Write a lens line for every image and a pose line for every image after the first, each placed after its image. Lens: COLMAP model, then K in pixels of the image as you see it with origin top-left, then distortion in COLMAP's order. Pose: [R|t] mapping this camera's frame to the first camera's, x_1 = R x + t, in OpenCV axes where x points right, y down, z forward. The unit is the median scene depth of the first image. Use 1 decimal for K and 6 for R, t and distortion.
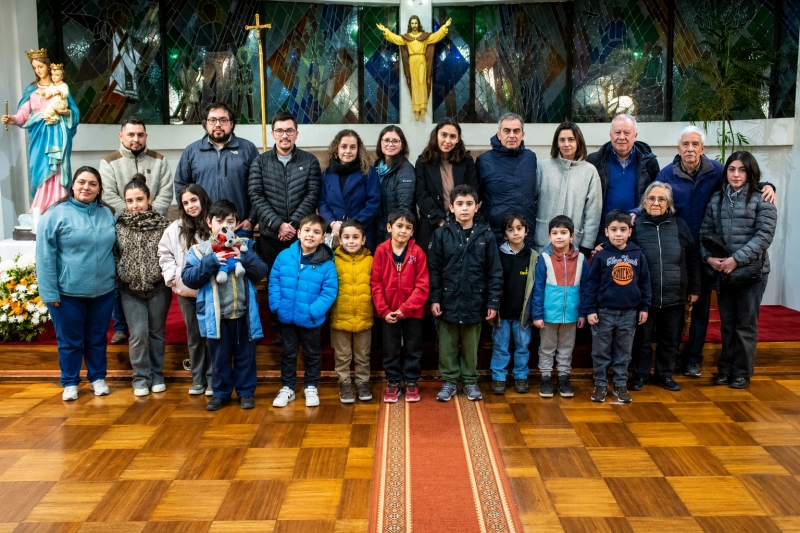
lens RADIAL K [[630.0, 0, 400.0], [0, 630.0, 266.5], [0, 0, 1]] dist [-0.085640, 0.000607]
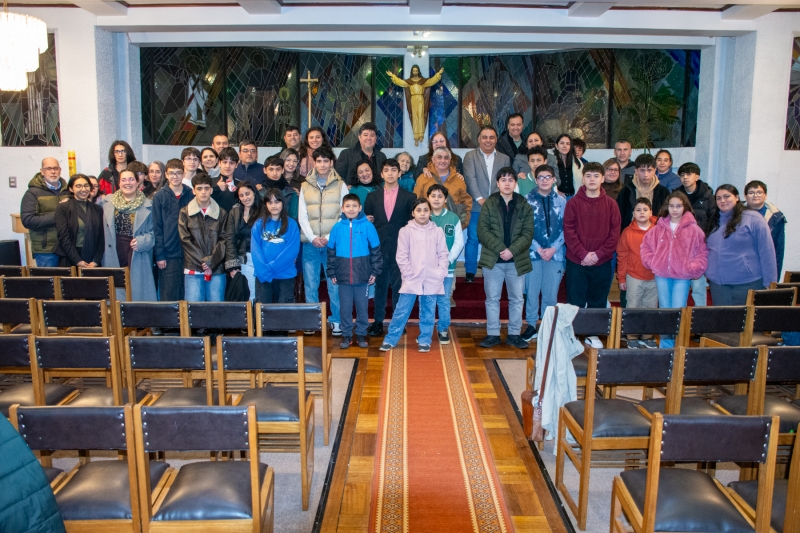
lens RADIAL K [[630.0, 0, 400.0], [0, 630.0, 266.5], [0, 0, 1]] dist [-0.085640, 0.000607]
pose [[0.999919, 0.012722, -0.000580, -0.002744], [-0.012732, 0.999679, -0.021922, 0.046412], [0.000301, 0.021928, 0.999760, -0.295284]]
